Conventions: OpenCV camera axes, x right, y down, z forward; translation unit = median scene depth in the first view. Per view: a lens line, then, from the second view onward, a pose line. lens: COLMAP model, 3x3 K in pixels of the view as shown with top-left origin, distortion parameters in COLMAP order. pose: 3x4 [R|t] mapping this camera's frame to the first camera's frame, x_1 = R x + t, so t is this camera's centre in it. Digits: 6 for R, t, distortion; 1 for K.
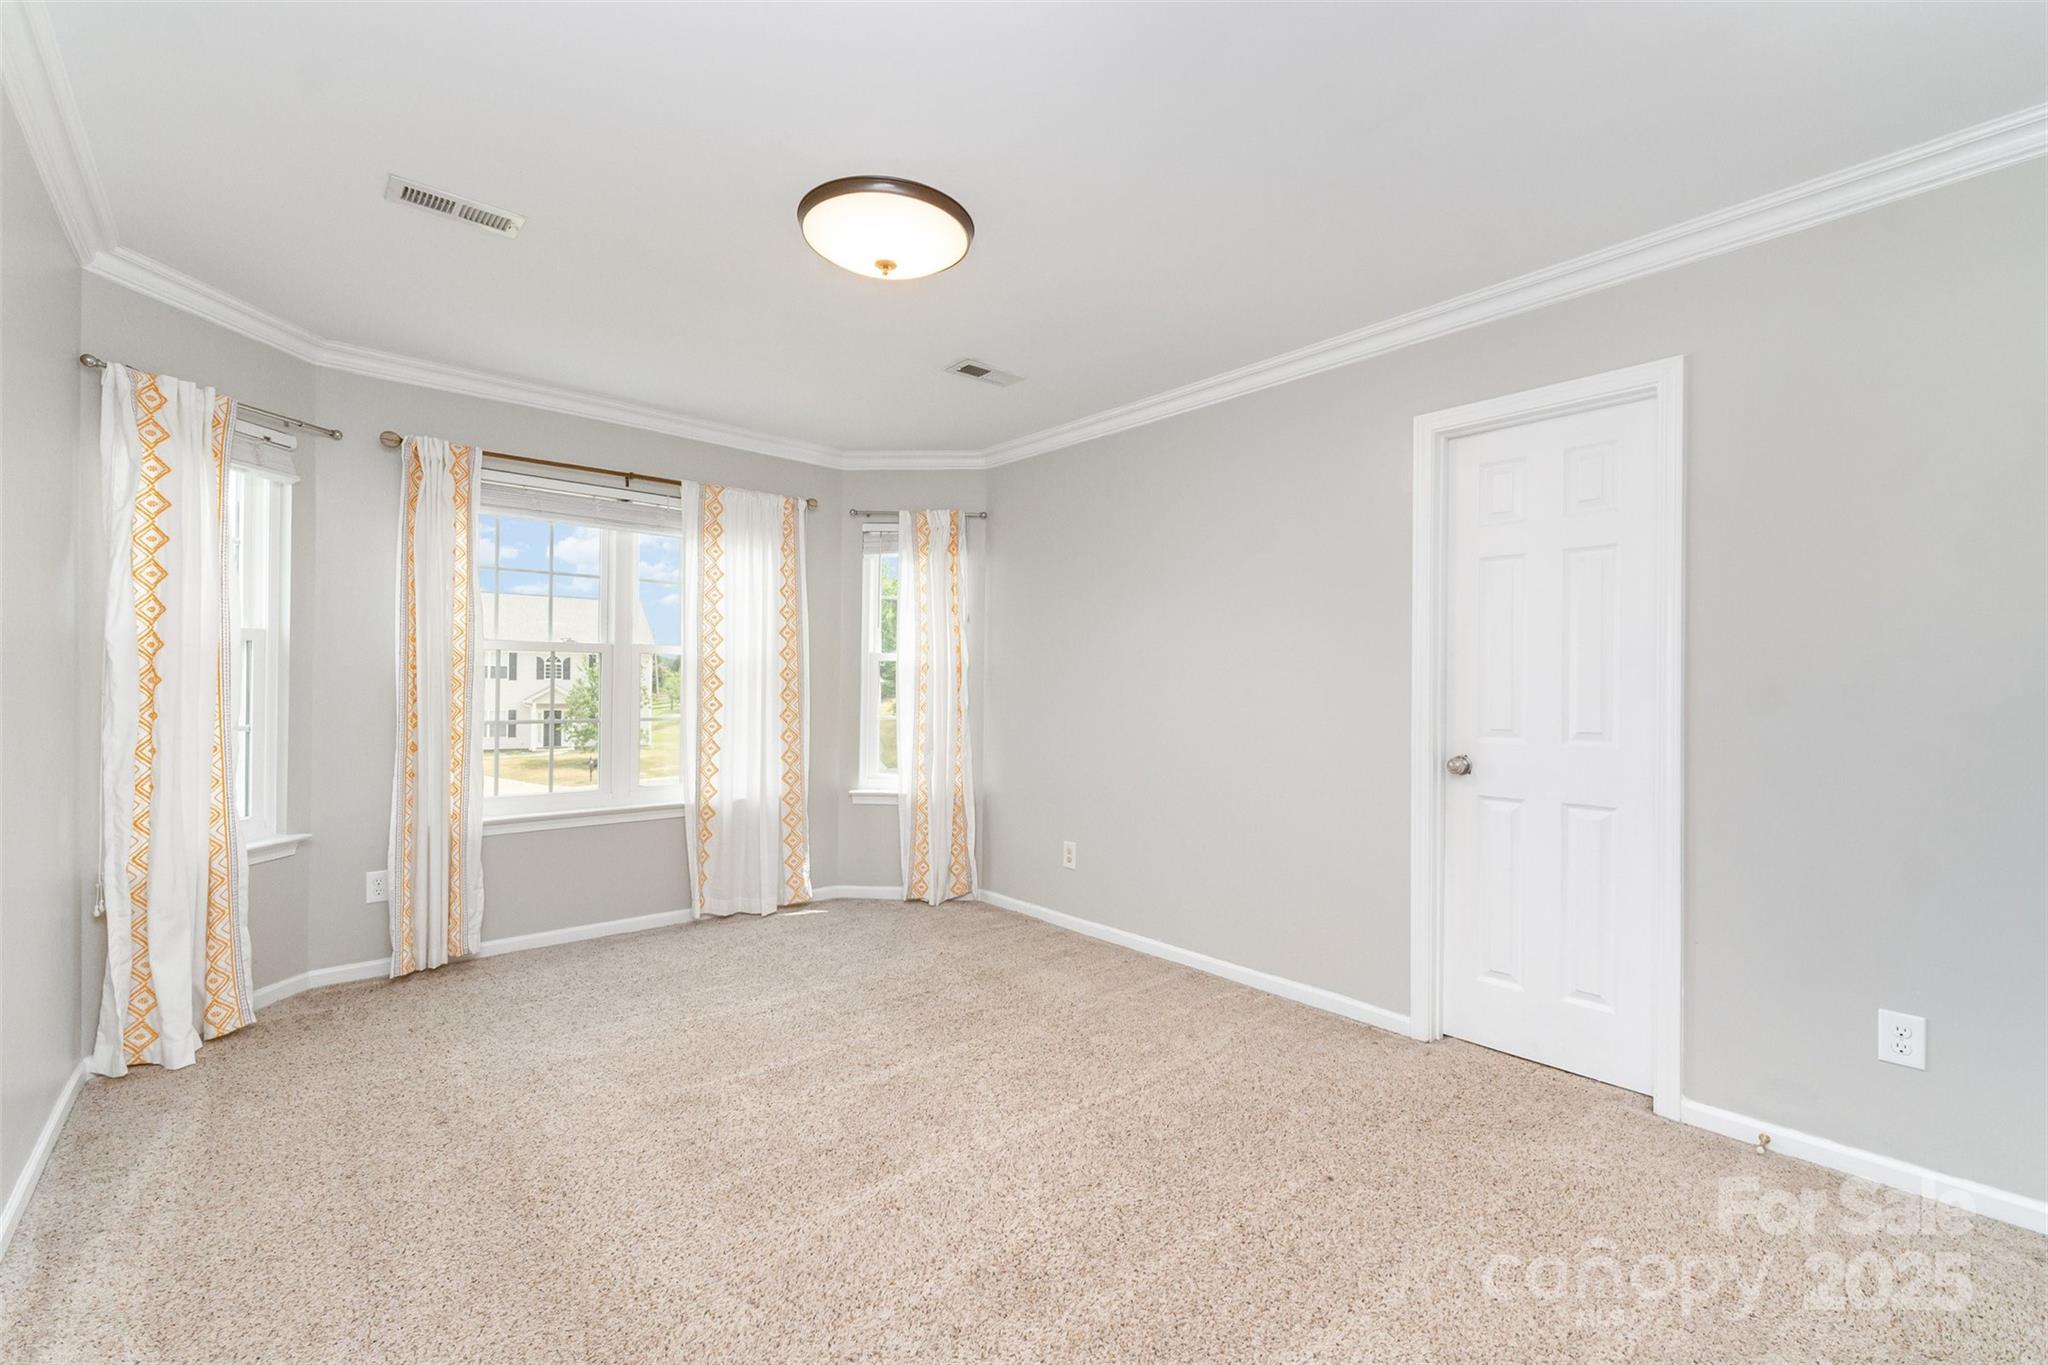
lens RADIAL K [[888.3, 0, 1036.8], [0, 888.3, 682.8], [0, 0, 1]] dist [-0.009896, -0.000997]
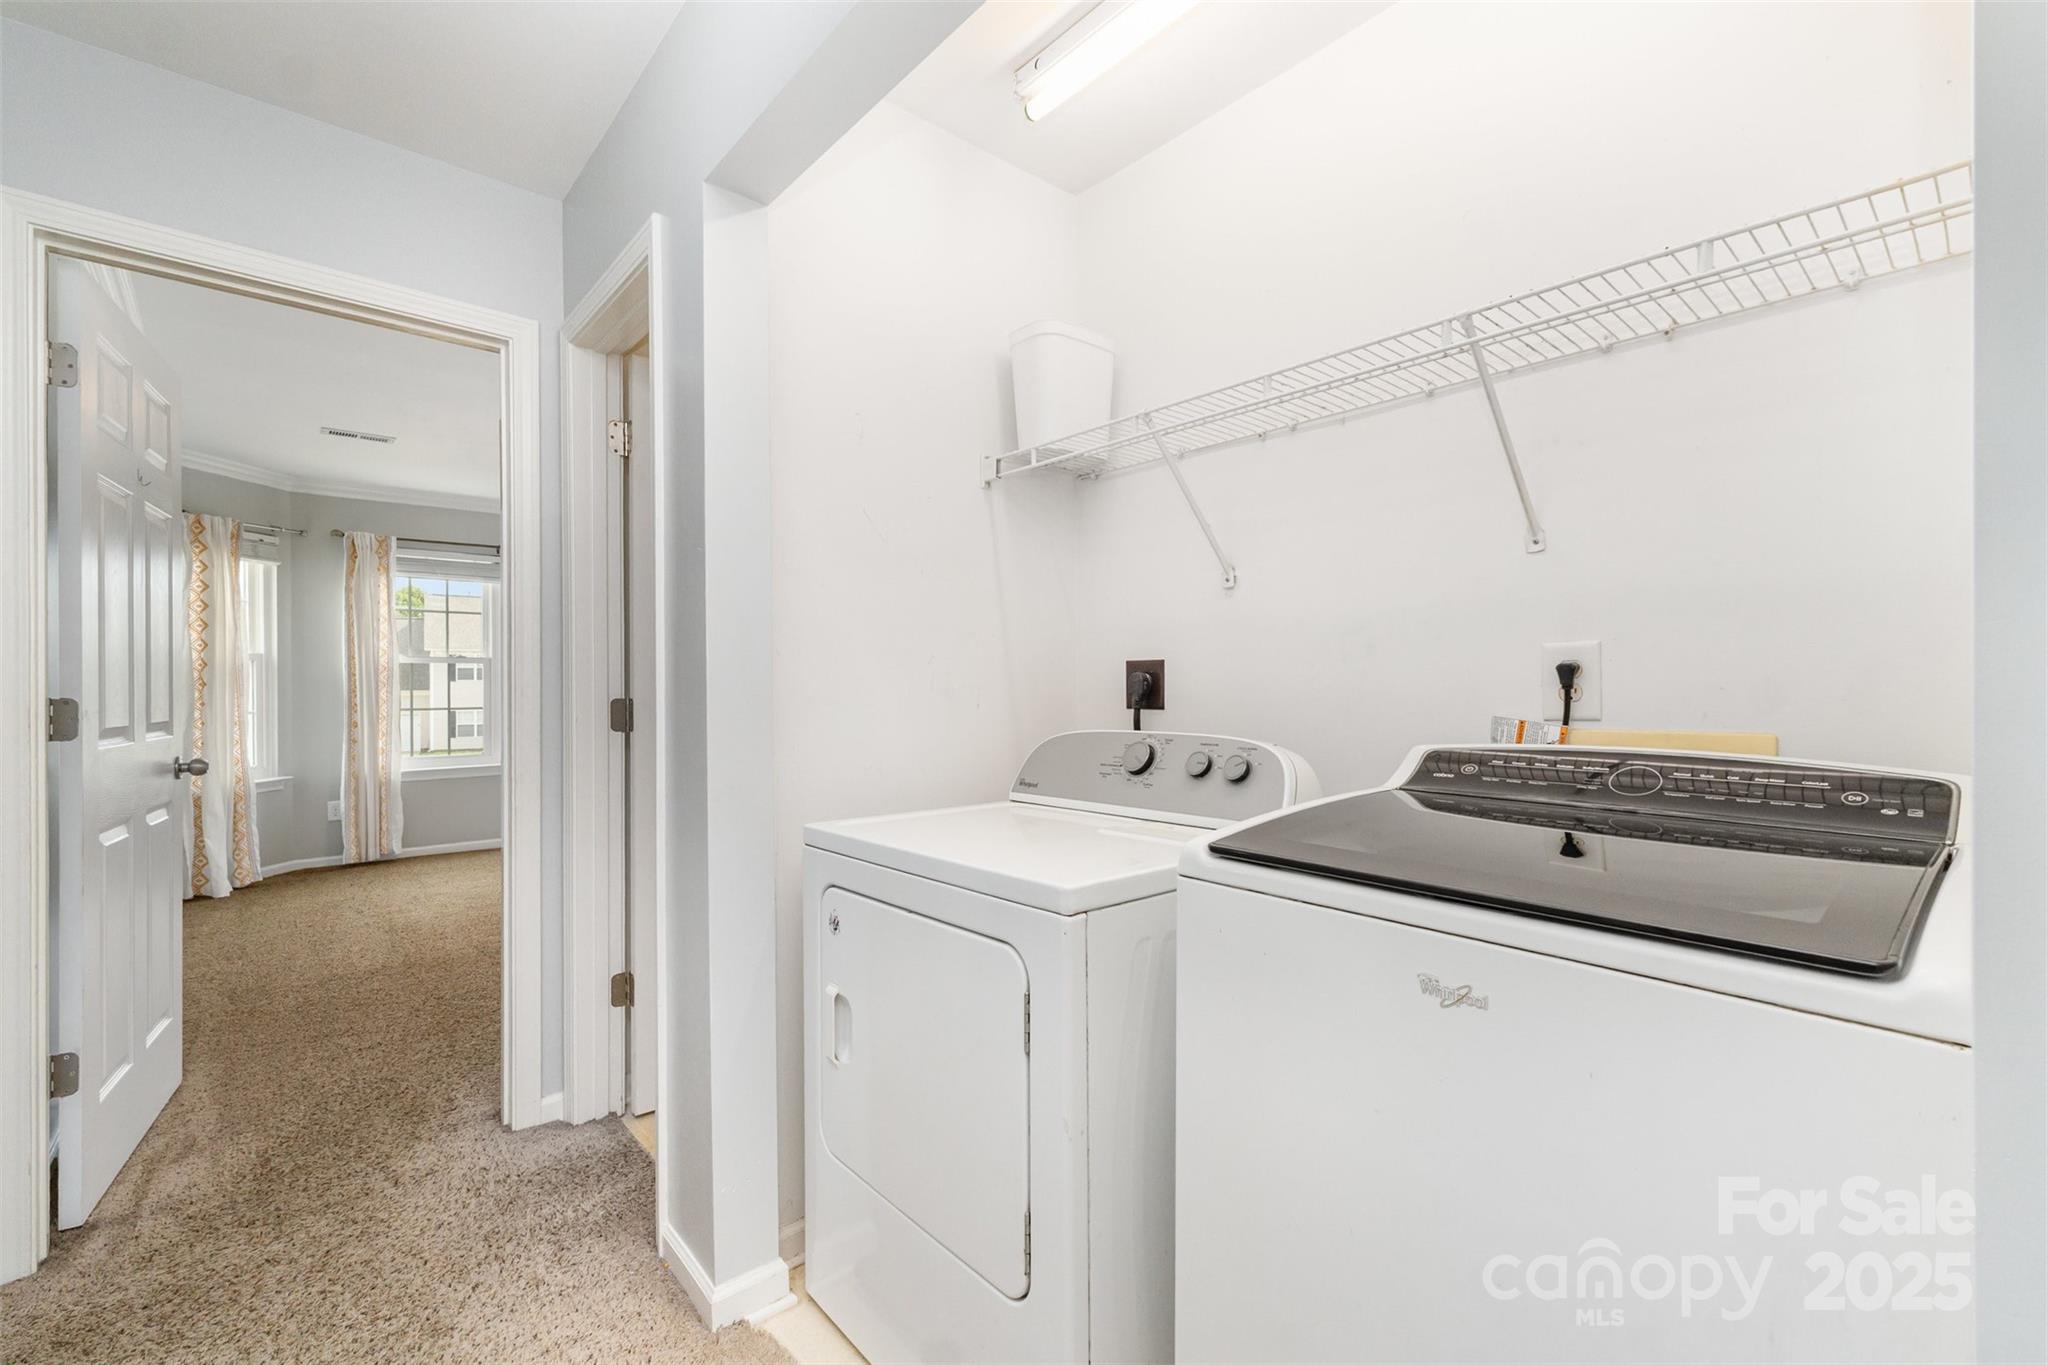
lens RADIAL K [[888.3, 0, 1011.7], [0, 888.3, 704.6], [0, 0, 1]] dist [-0.009896, -0.000997]
pose [[0.999826, -0.005215, -0.017928, 0.590914], [0.005594, 0.999760, 0.021170, 0.009356], [0.017813, -0.021267, 0.999615, -0.667919]]
